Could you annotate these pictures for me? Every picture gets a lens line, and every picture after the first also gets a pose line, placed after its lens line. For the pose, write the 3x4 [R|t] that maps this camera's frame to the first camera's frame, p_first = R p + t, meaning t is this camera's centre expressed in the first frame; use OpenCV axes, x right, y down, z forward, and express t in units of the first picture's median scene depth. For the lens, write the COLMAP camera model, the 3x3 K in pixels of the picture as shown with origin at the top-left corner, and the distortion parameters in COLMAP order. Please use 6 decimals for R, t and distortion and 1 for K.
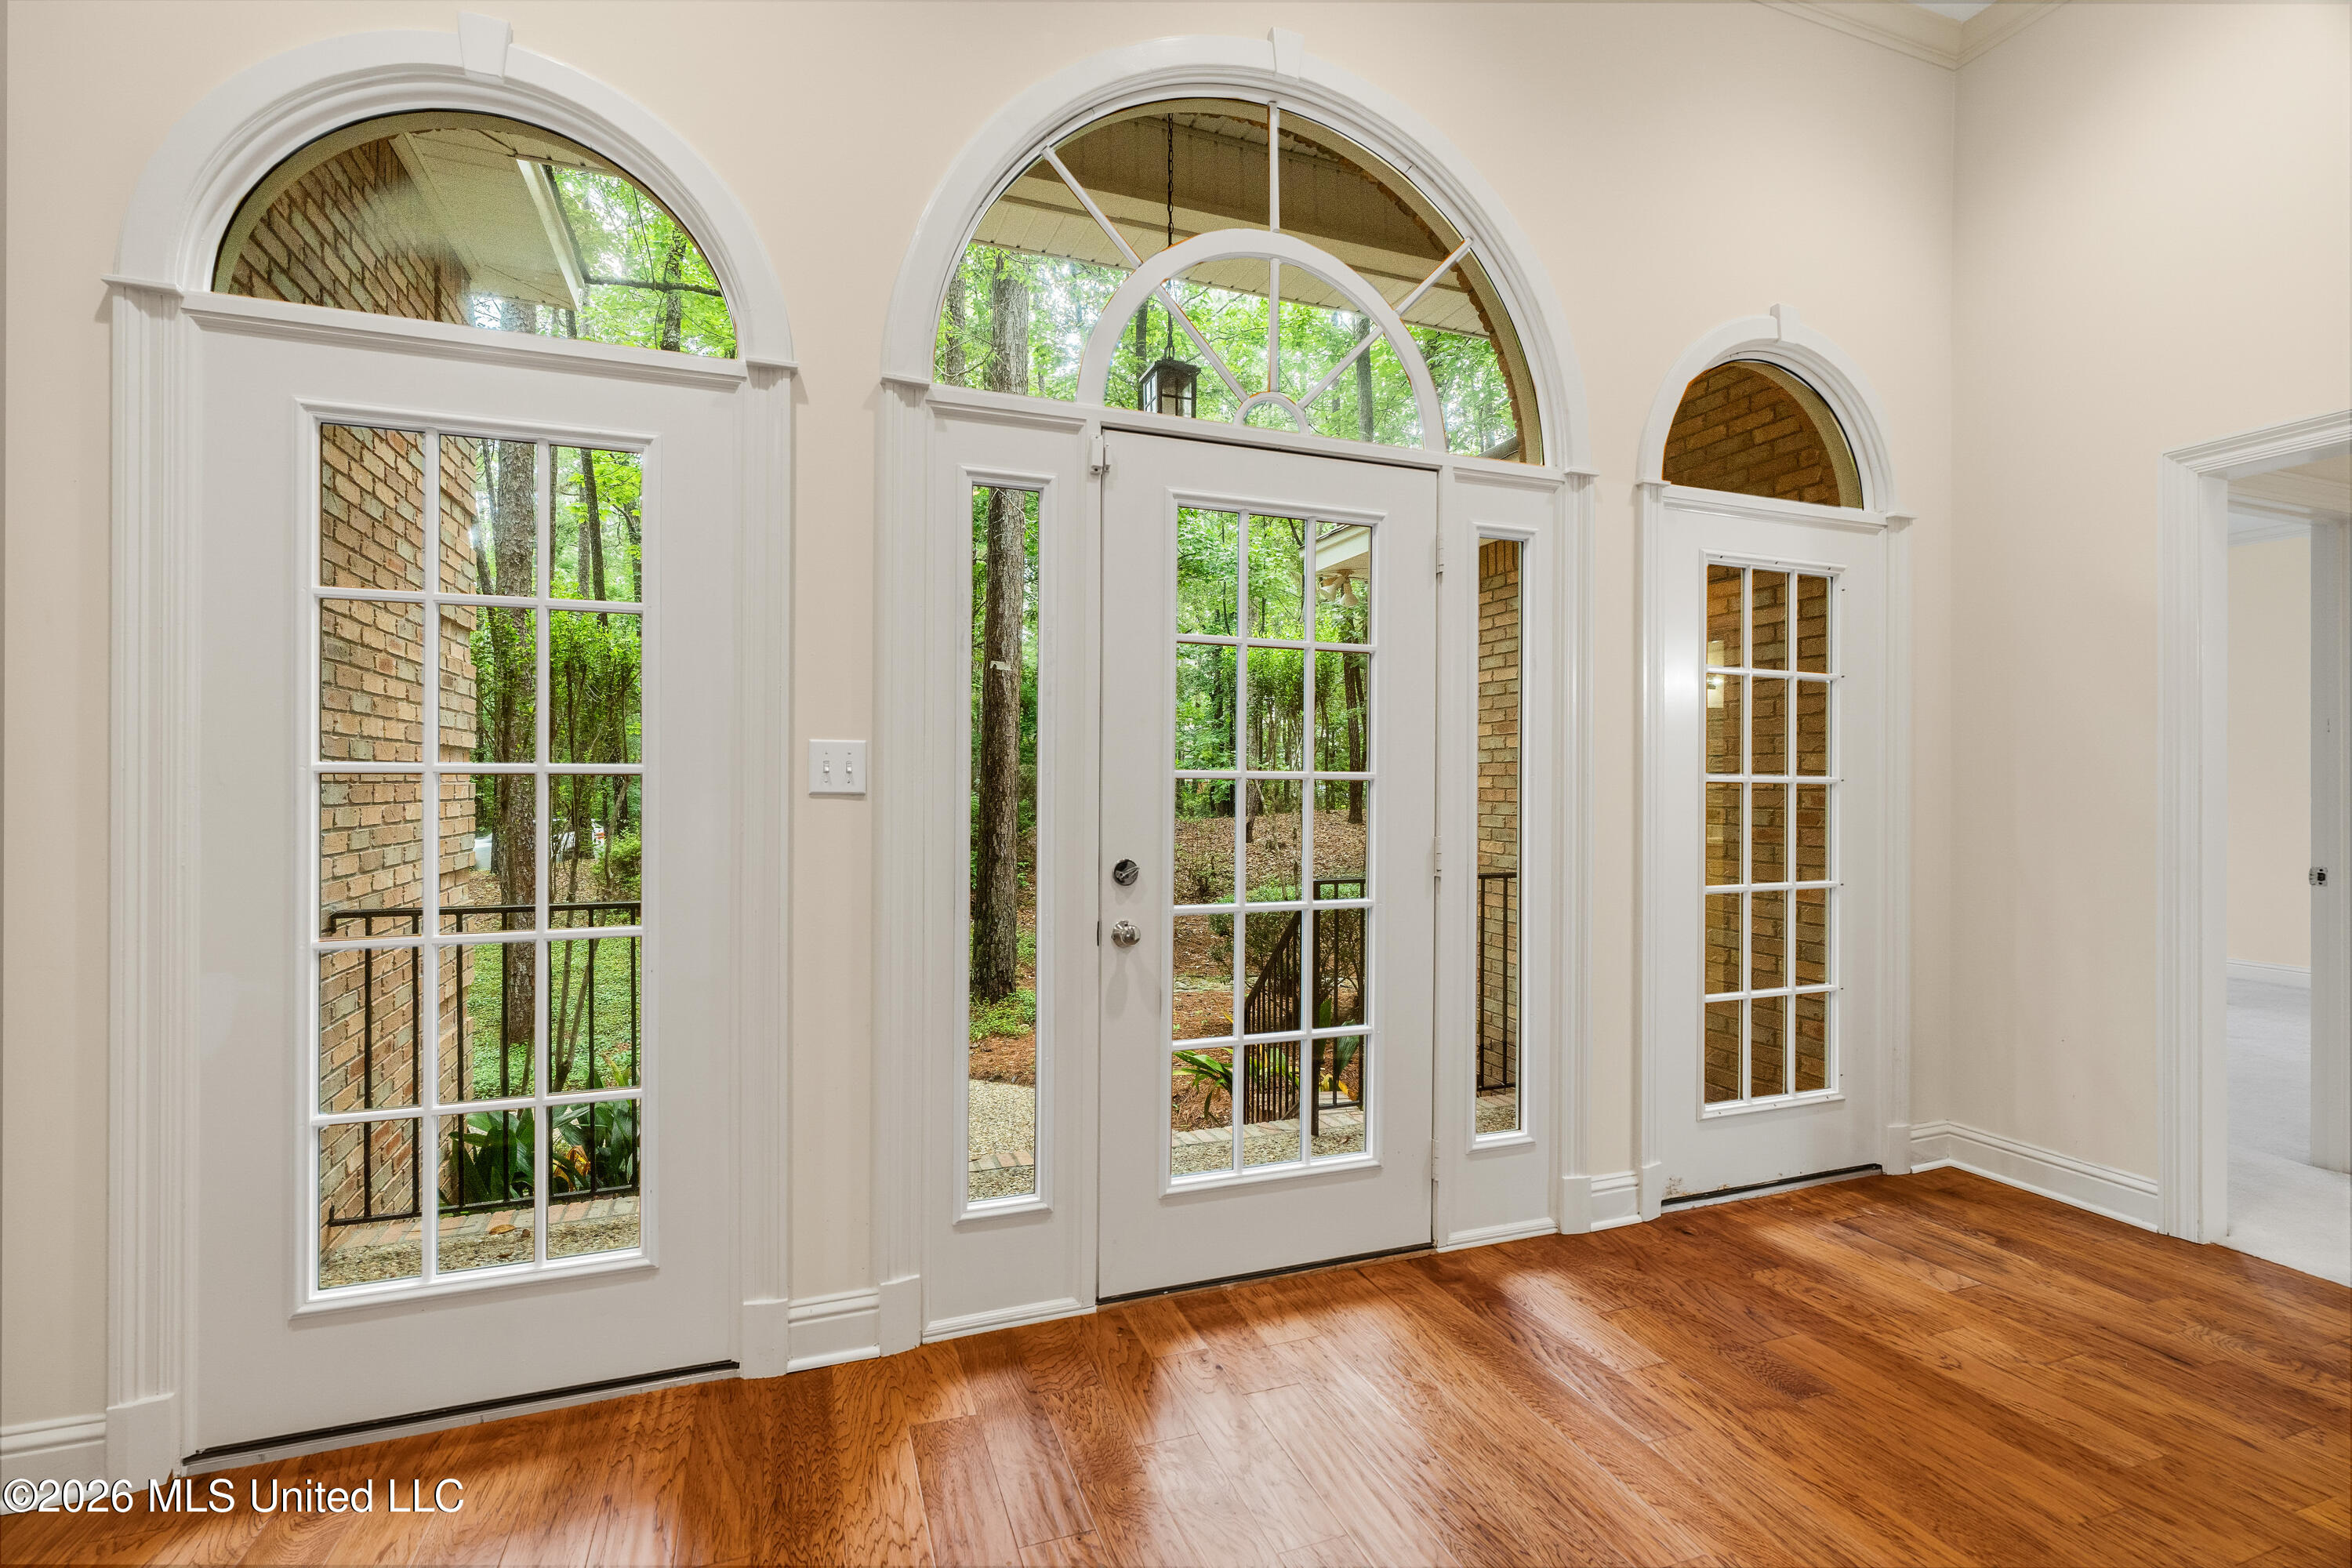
lens RADIAL K [[1058.4, 0, 1171.3], [0, 1058.4, 794.6], [0, 0, 1]] dist [-0.008145, 0.002536]
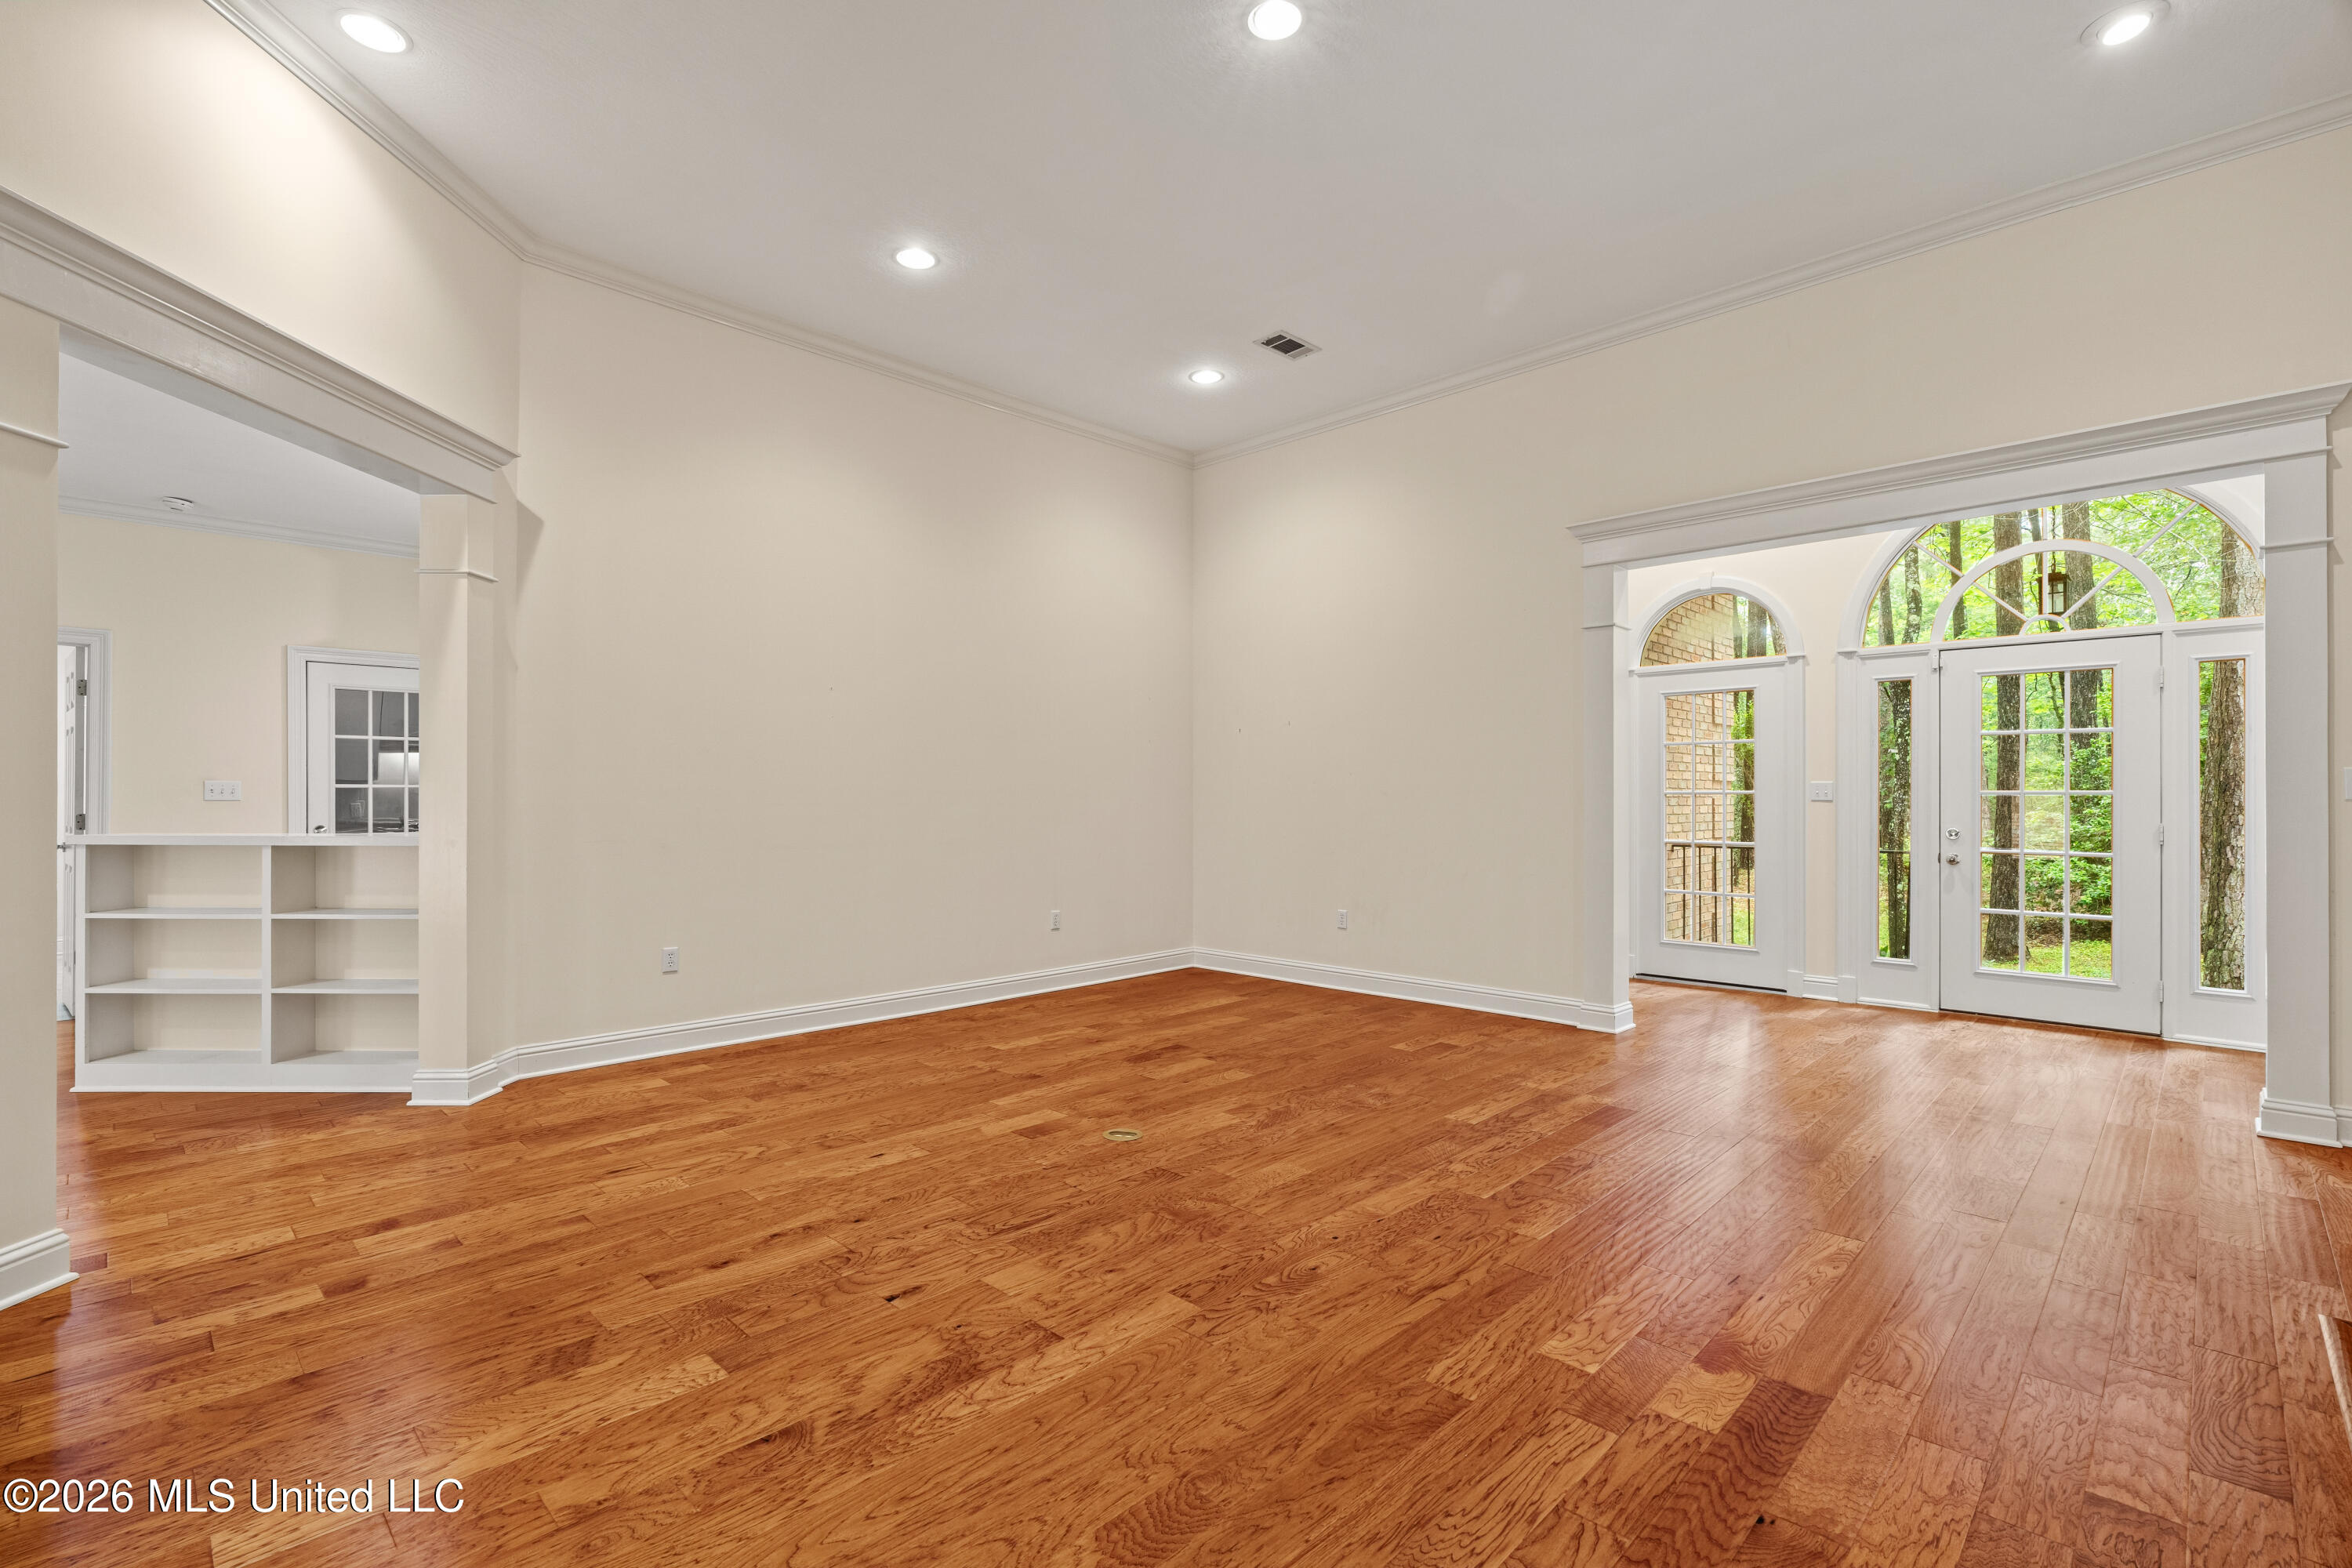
lens RADIAL K [[1058.4, 0, 1164.8], [0, 1058.4, 787.0], [0, 0, 1]] dist [-0.008145, 0.002536]
pose [[0.415644, -0.013358, -0.909429, 1.117279], [-0.008762, 0.999787, -0.018689, 0.022776], [0.909485, 0.015736, 0.415438, -1.302142]]
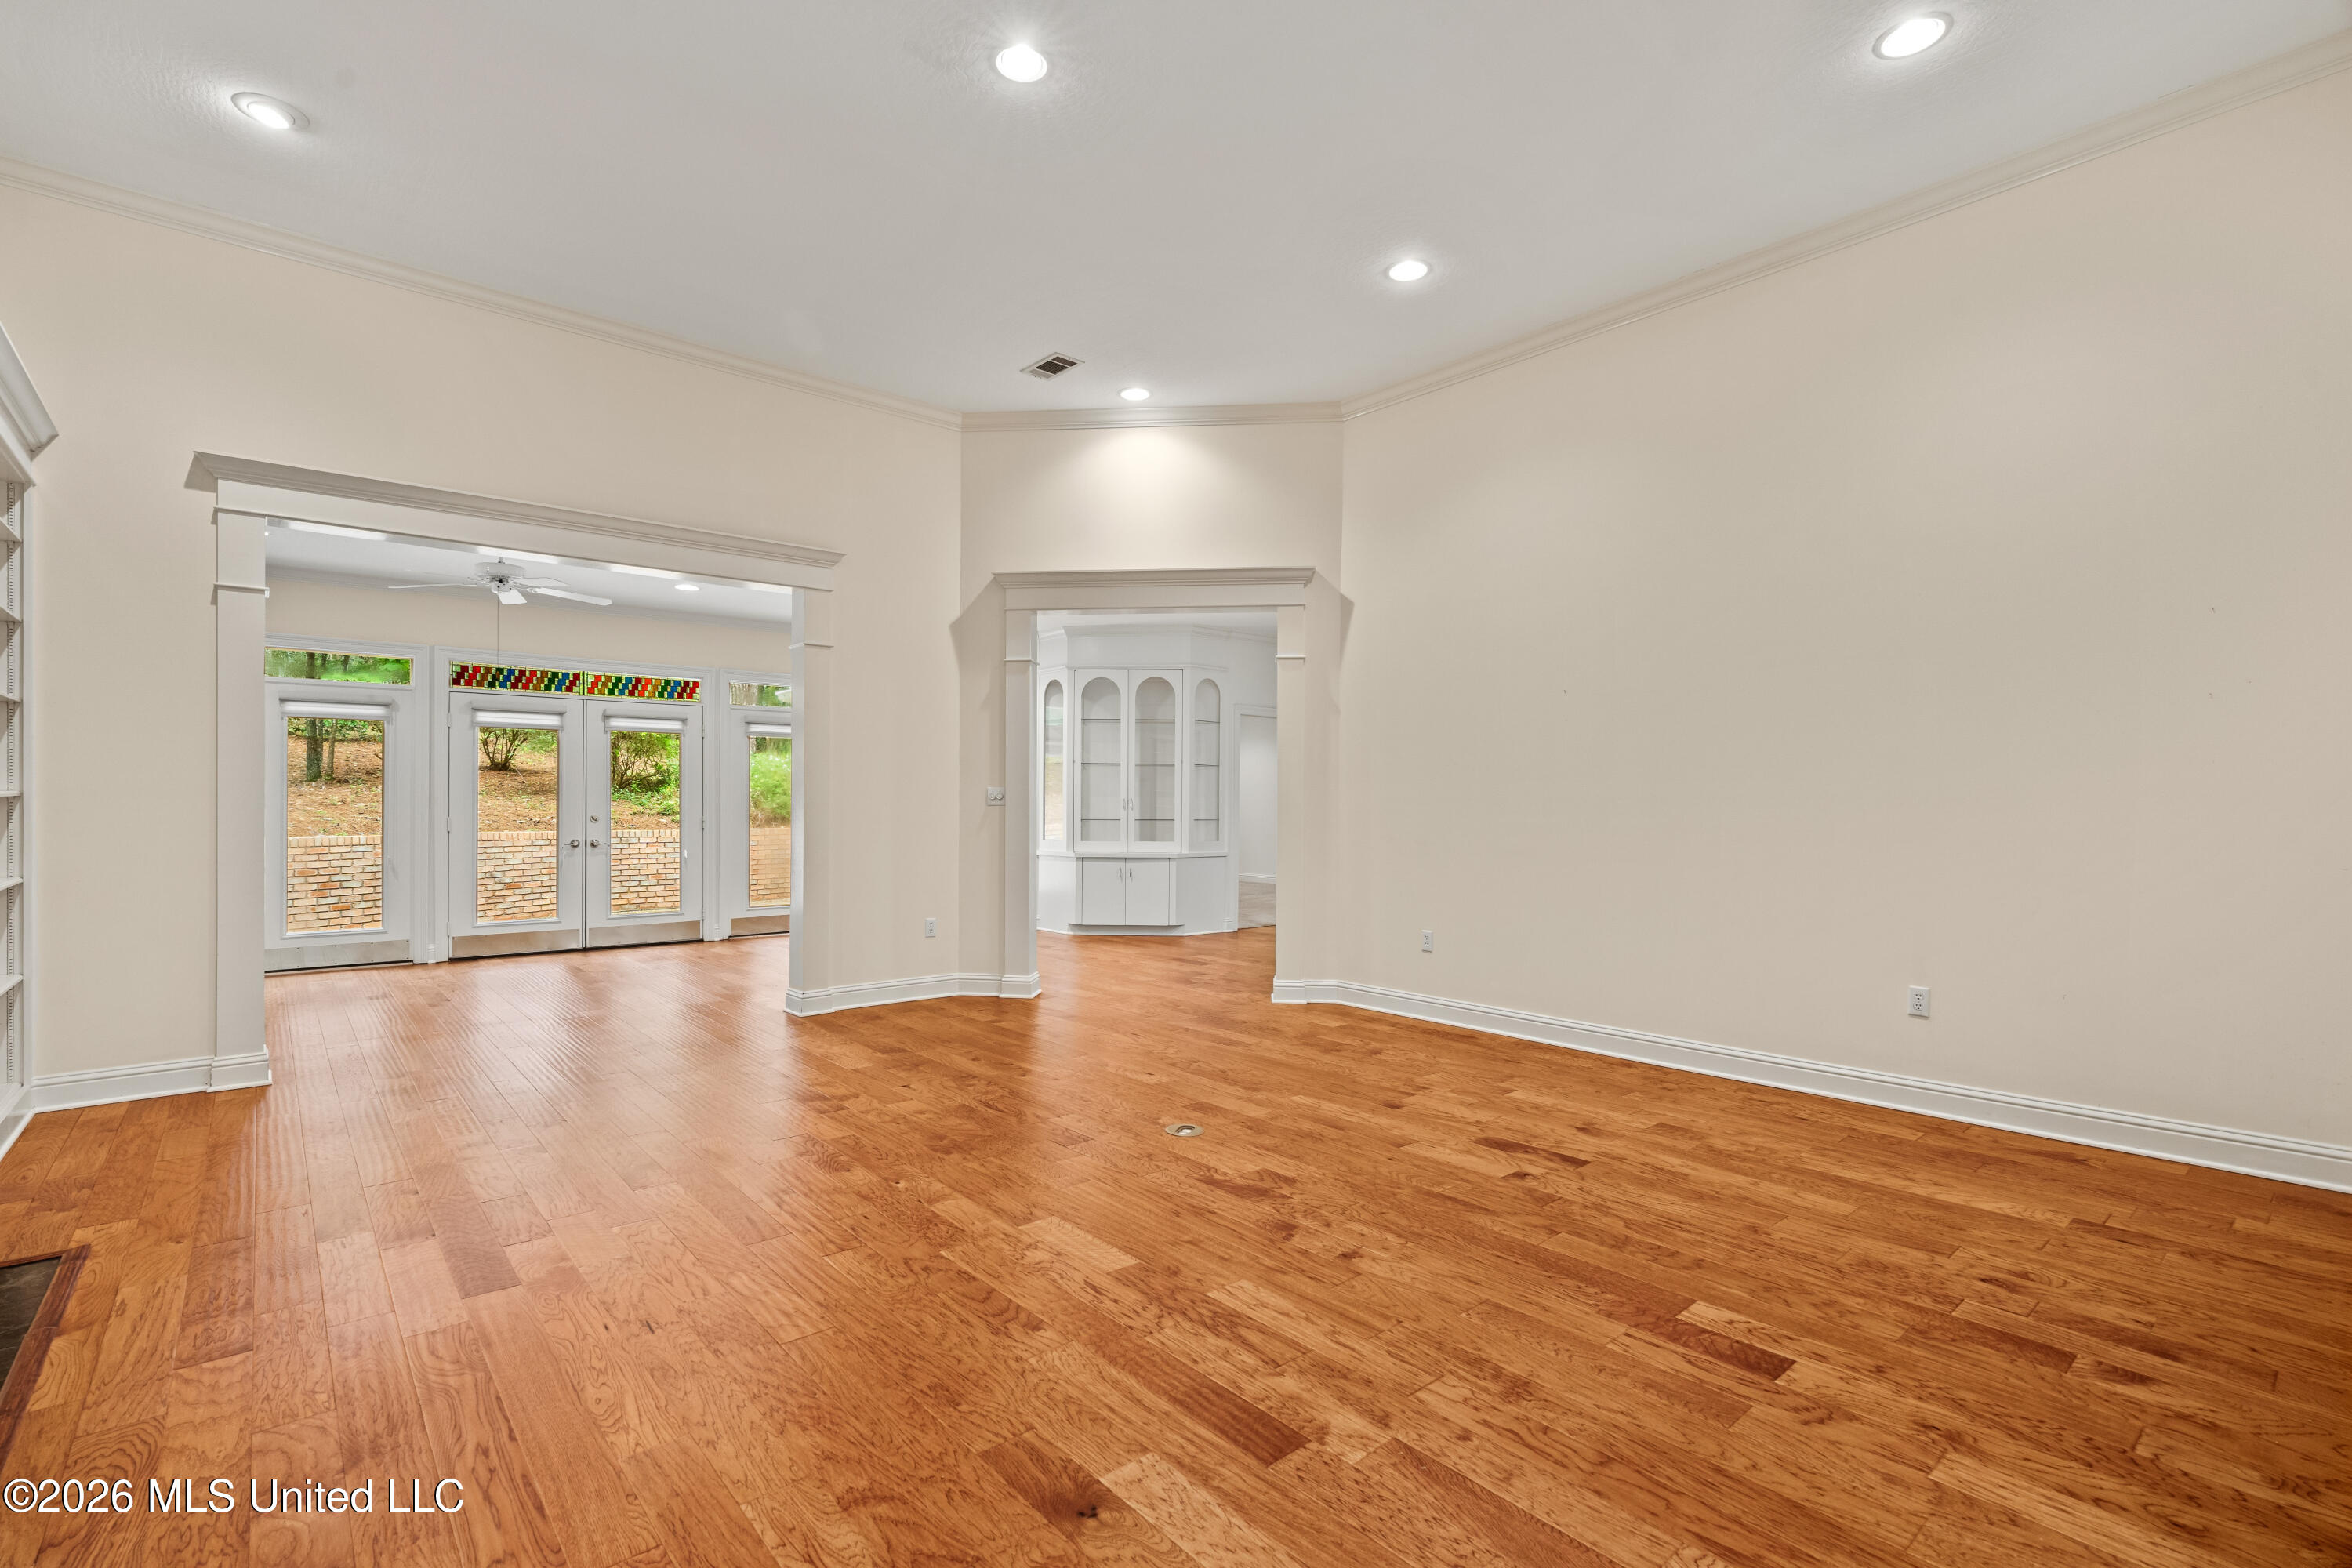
lens RADIAL K [[1058.4, 0, 1165.8], [0, 1058.4, 814.7], [0, 0, 1]] dist [-0.008145, 0.002536]
pose [[-0.939008, -0.004806, -0.343863, 0.433807], [-0.012758, 0.999701, 0.020867, -0.000987], [0.343660, 0.023981, -0.938788, 0.348354]]
